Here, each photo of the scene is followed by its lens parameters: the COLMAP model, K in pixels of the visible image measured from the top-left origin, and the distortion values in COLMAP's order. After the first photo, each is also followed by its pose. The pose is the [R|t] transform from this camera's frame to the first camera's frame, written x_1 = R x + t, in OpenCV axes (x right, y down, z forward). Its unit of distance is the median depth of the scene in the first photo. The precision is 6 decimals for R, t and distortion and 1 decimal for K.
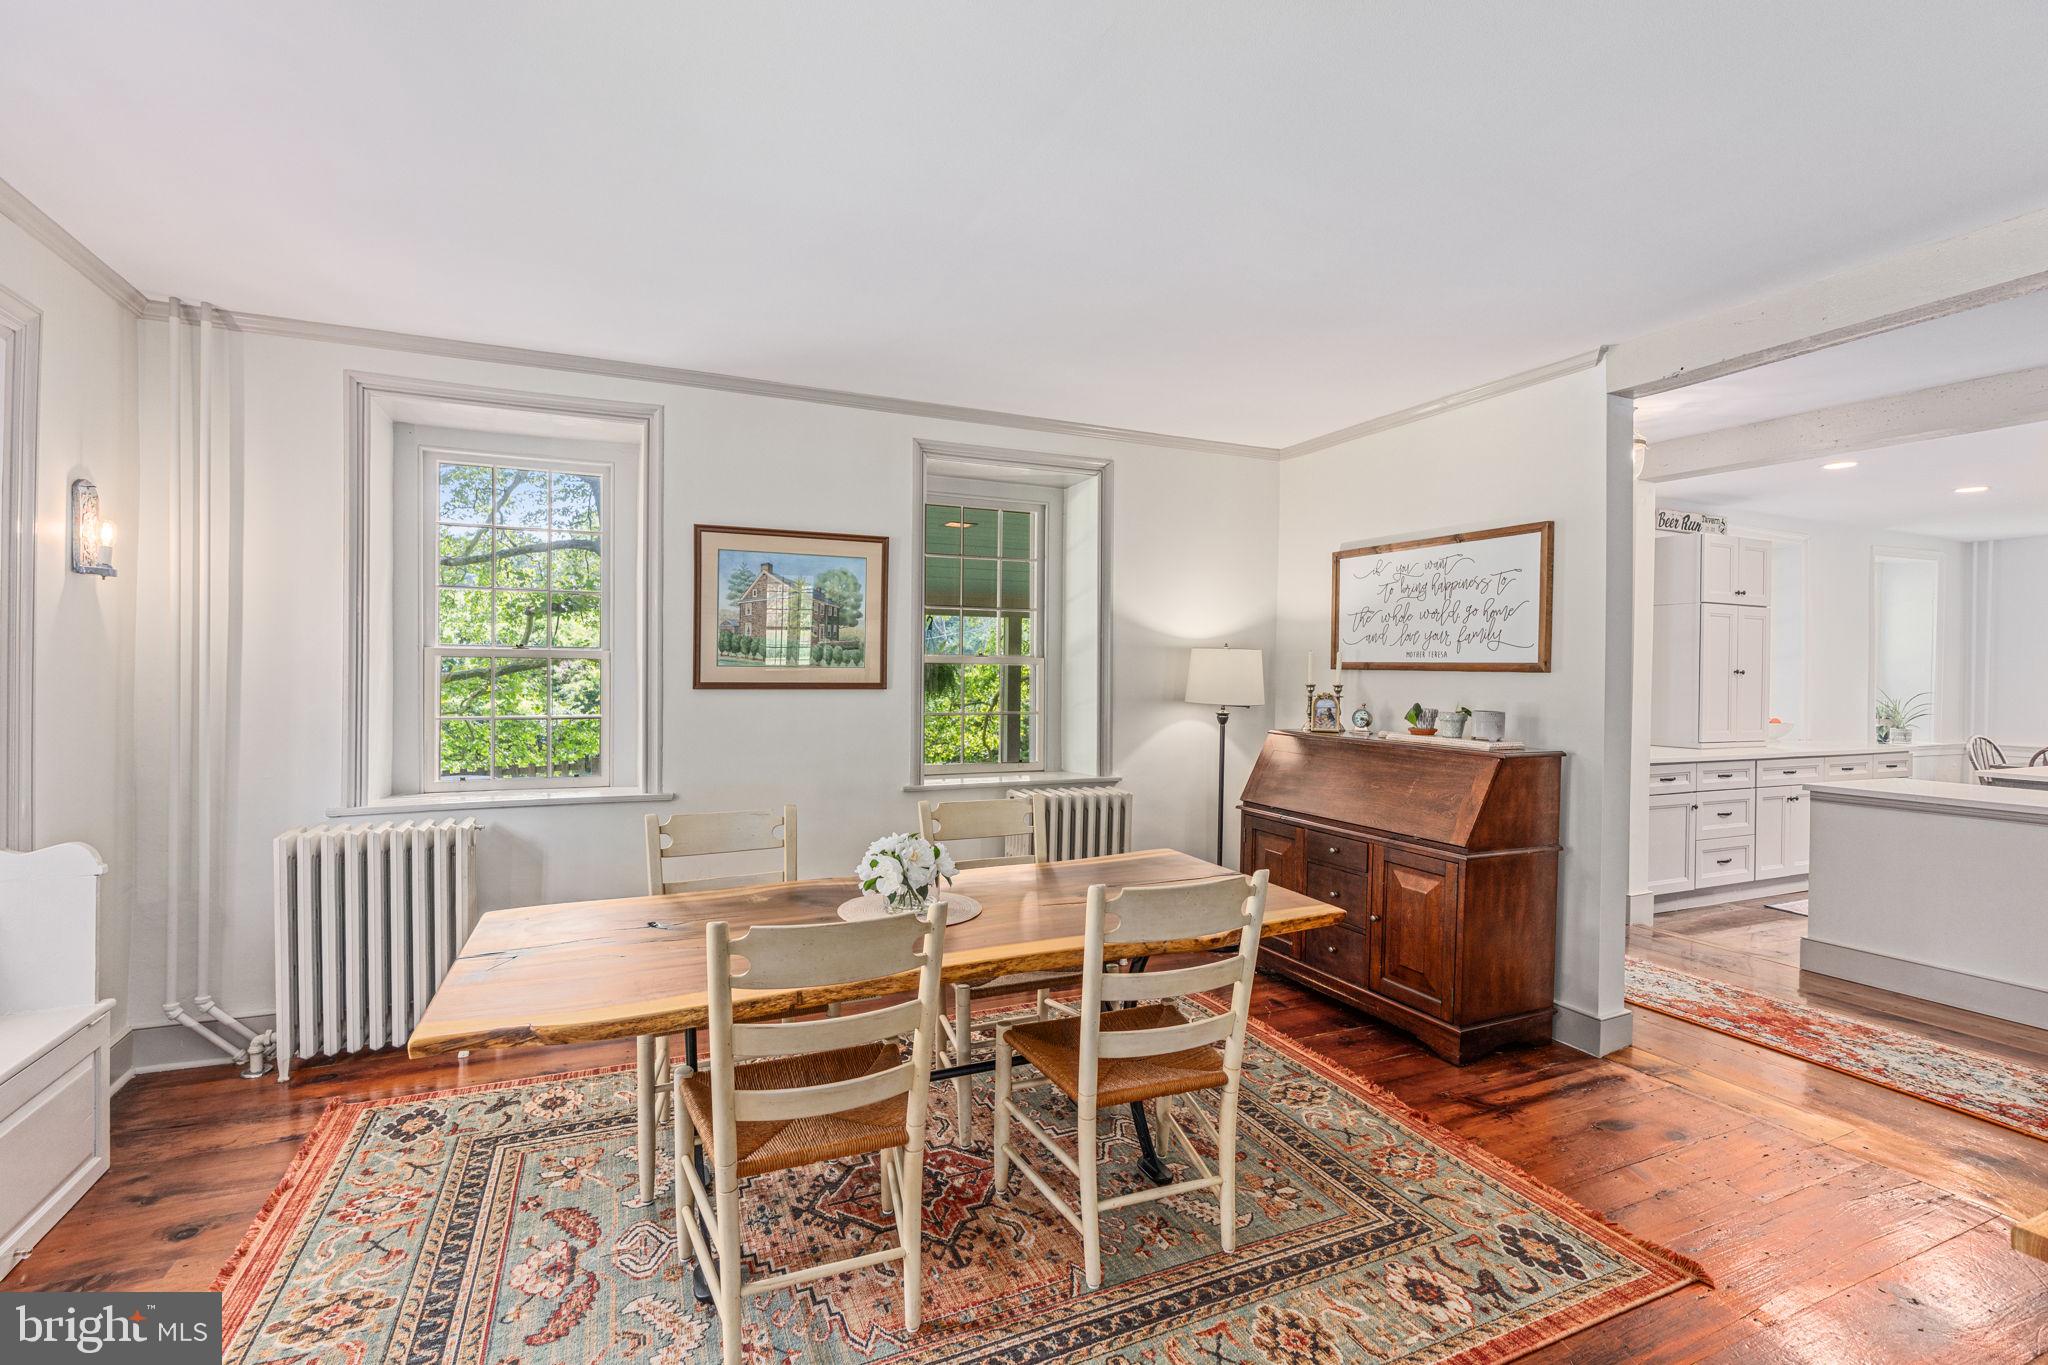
lens RADIAL K [[953.0, 0, 1040.2], [0, 953.0, 679.2], [0, 0, 1]] dist [-0.009345, 0.001563]
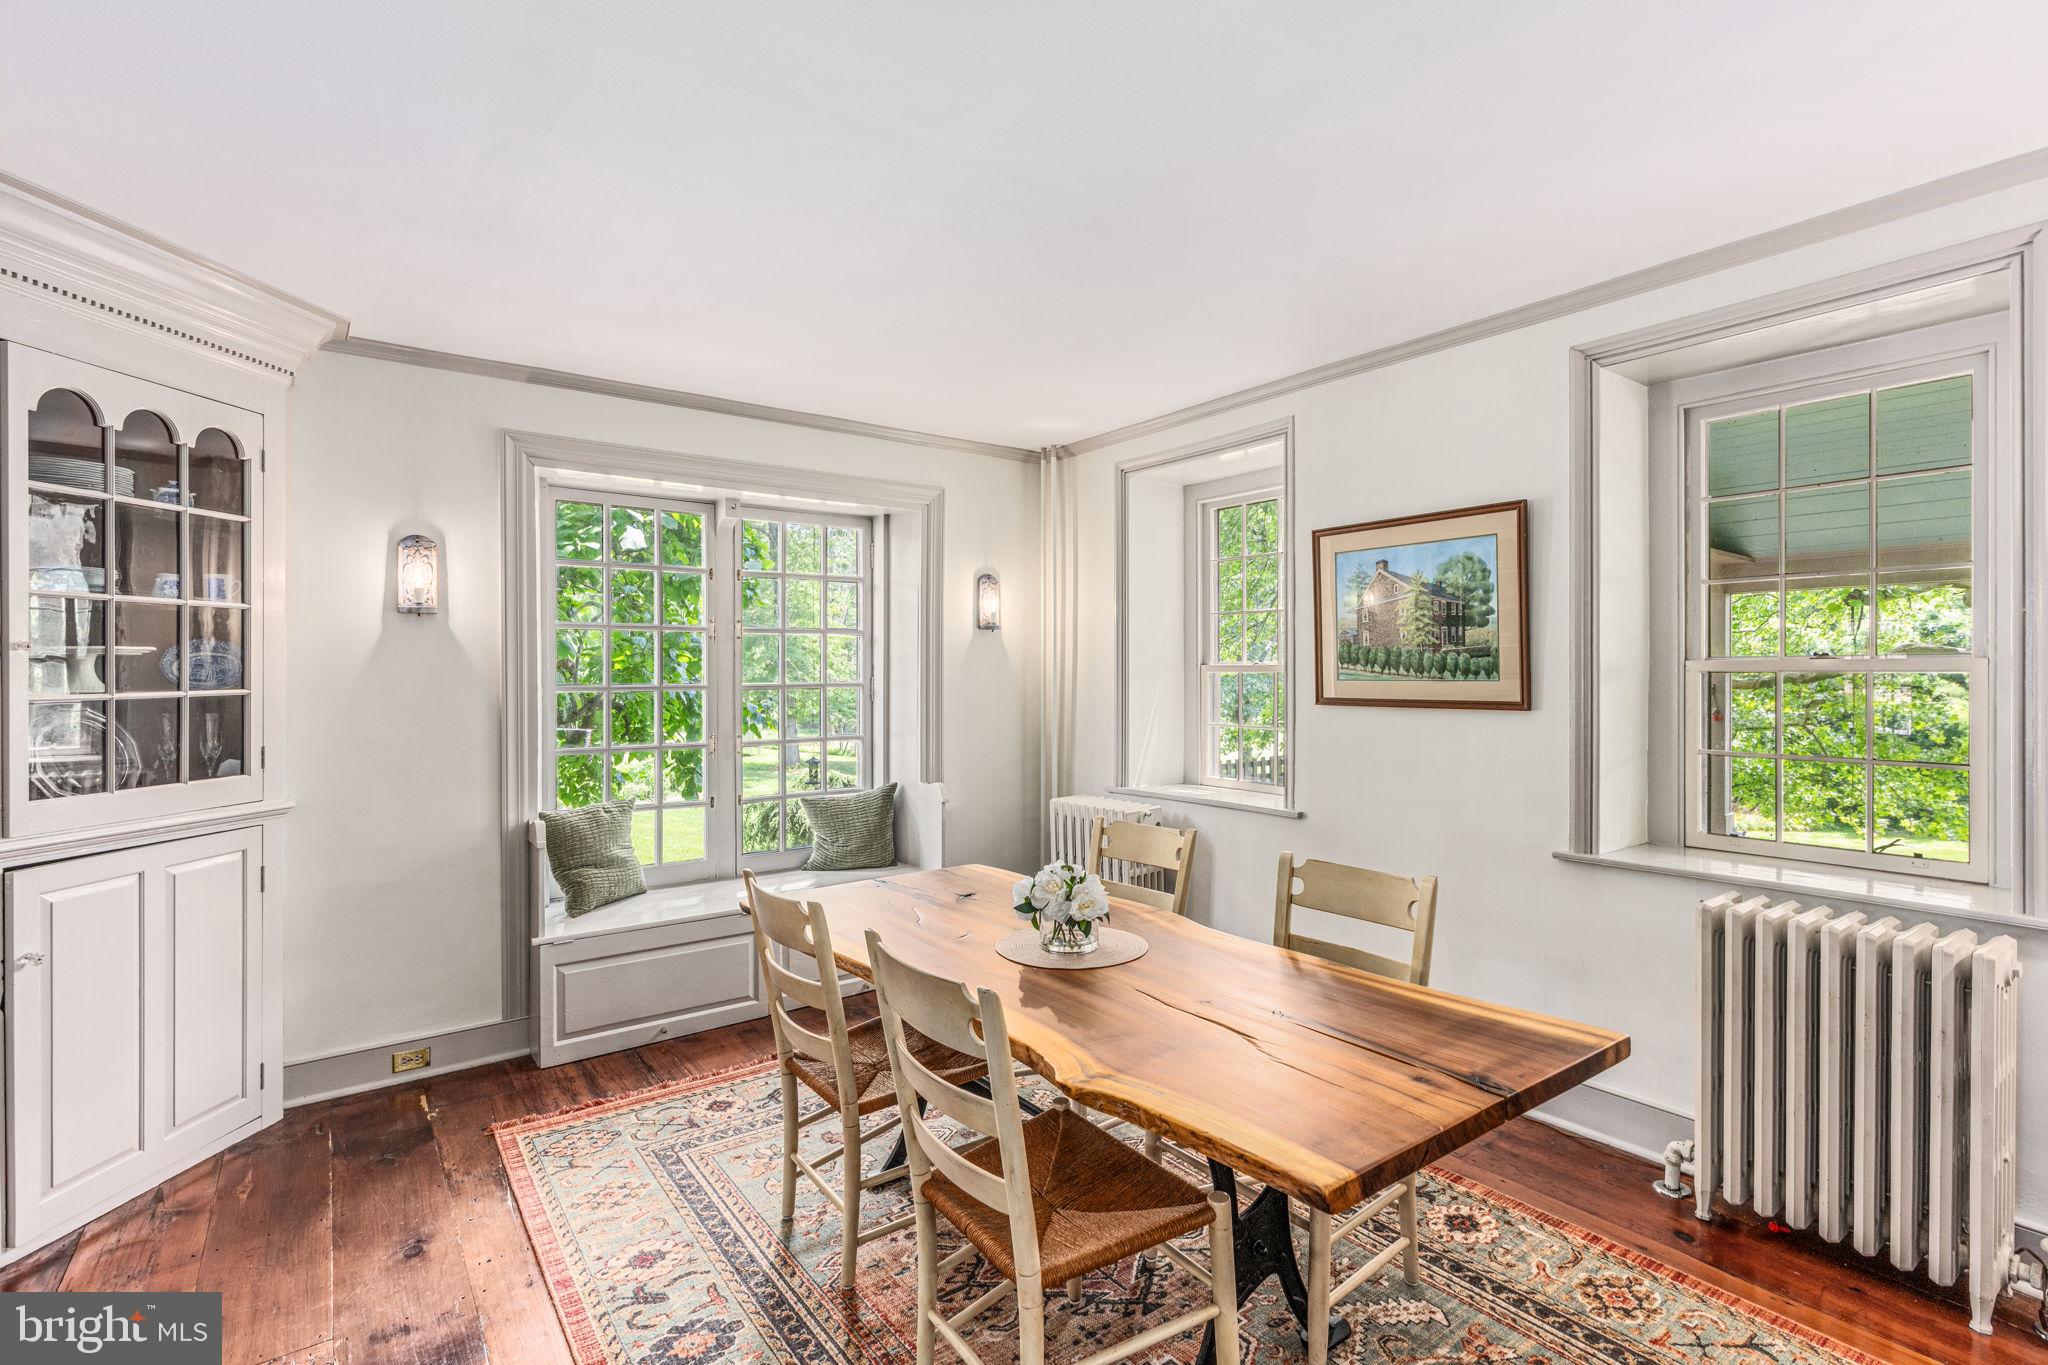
lens RADIAL K [[953.0, 0, 1041.6], [0, 953.0, 683.4], [0, 0, 1]] dist [-0.009345, 0.001563]
pose [[0.201923, -0.001109, -0.979401, 0.478316], [-0.006210, 0.999978, -0.002413, -0.006508], [0.979382, 0.006569, 0.201912, 0.510717]]
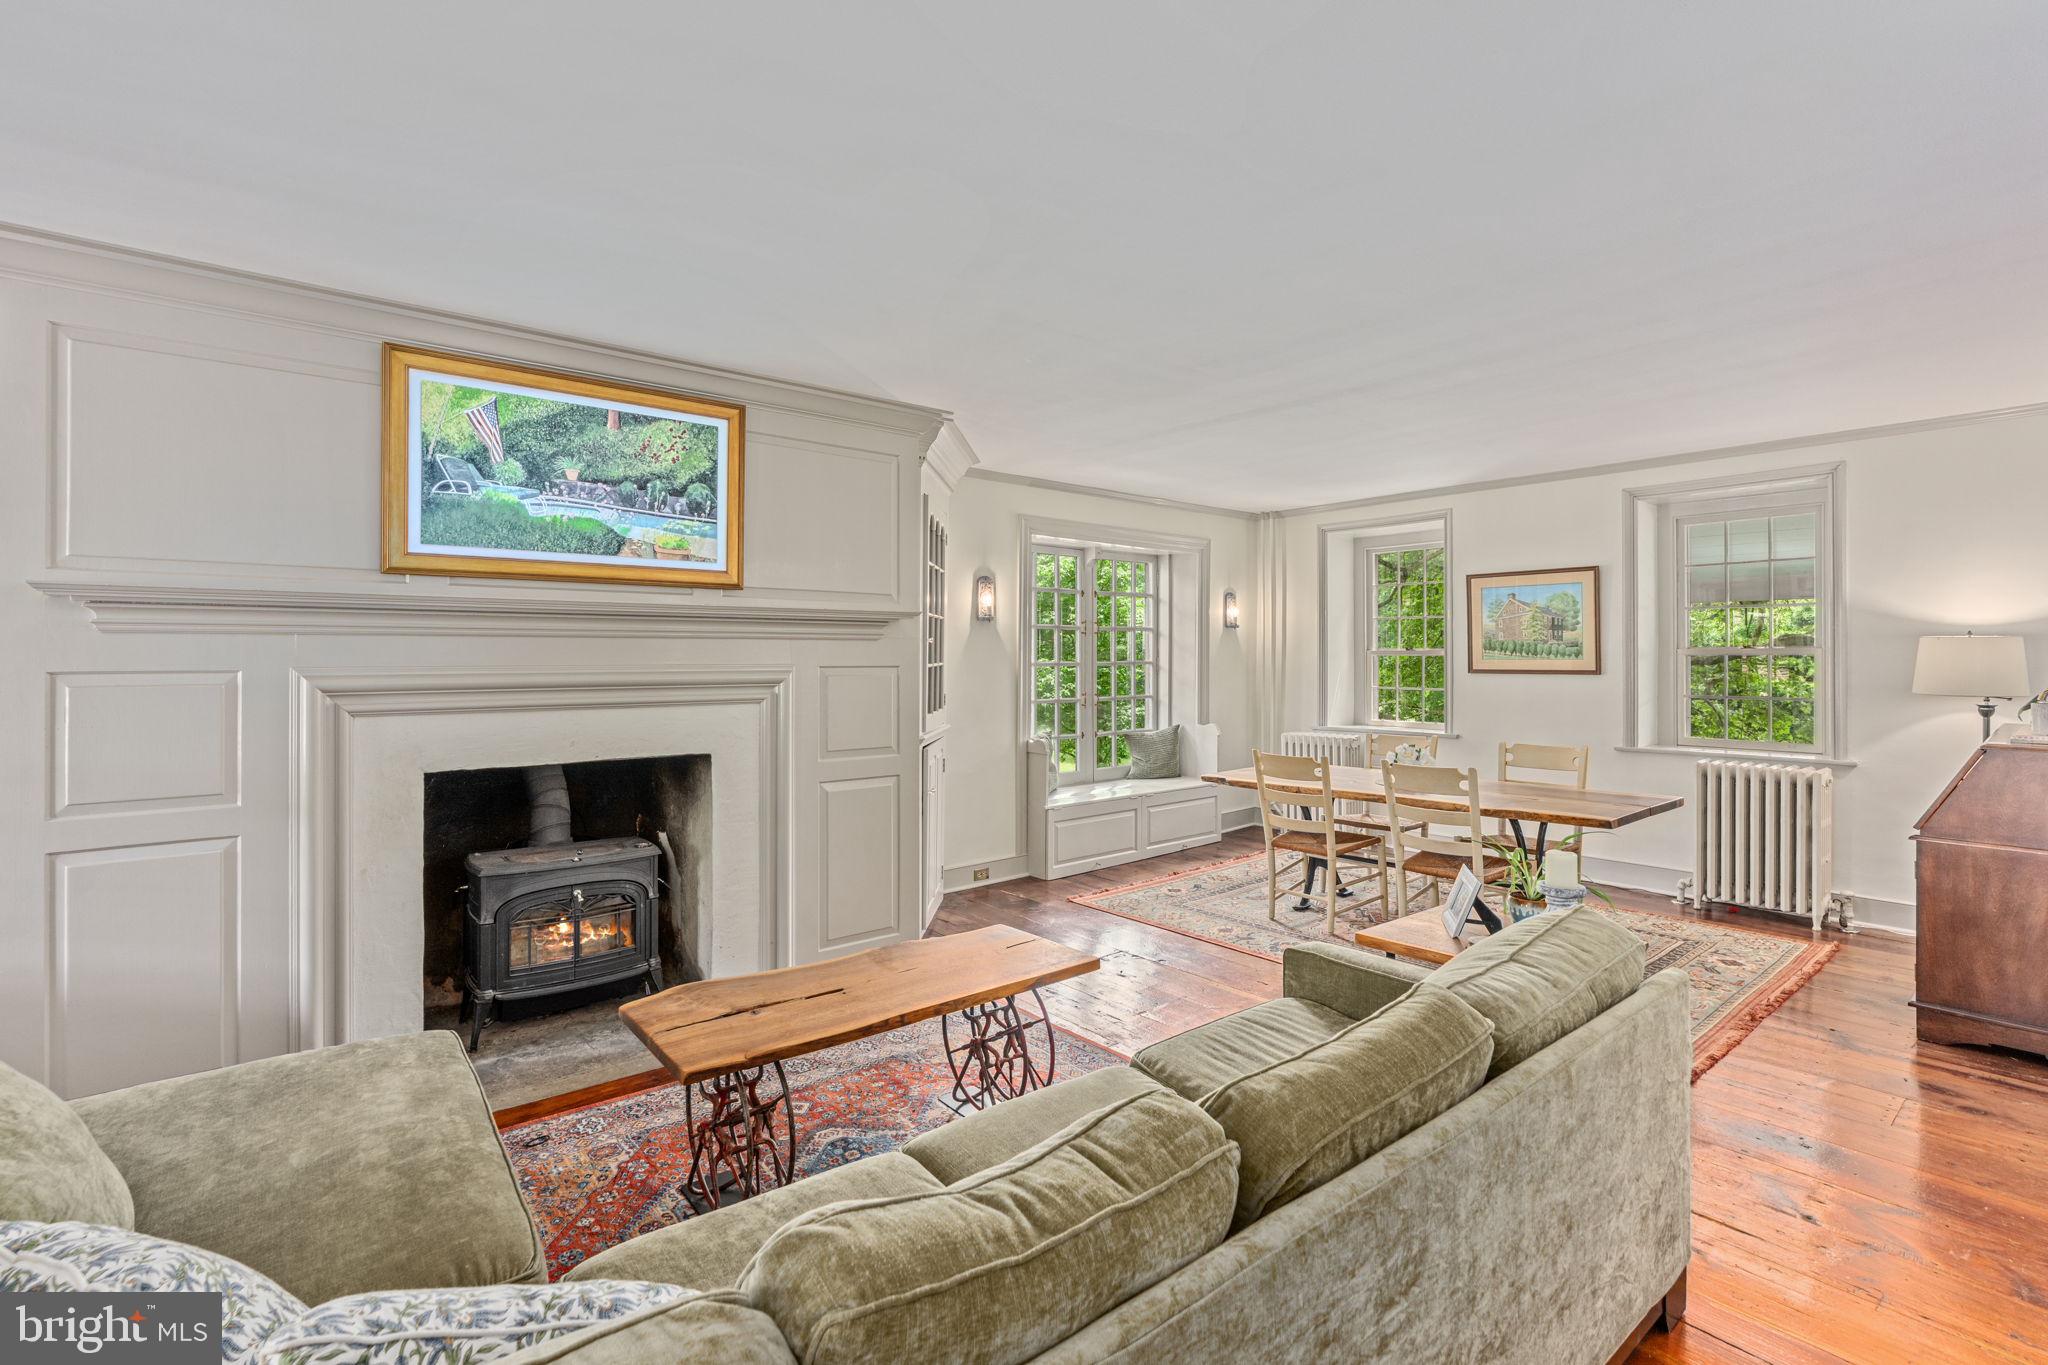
lens RADIAL K [[953.0, 0, 1016.6], [0, 953.0, 663.7], [0, 0, 1]] dist [-0.009345, 0.001563]
pose [[0.259932, -0.005575, -0.965611, 0.980713], [-0.006847, 0.999948, -0.007616, 0.010707], [0.965603, 0.008592, 0.259880, -0.185751]]
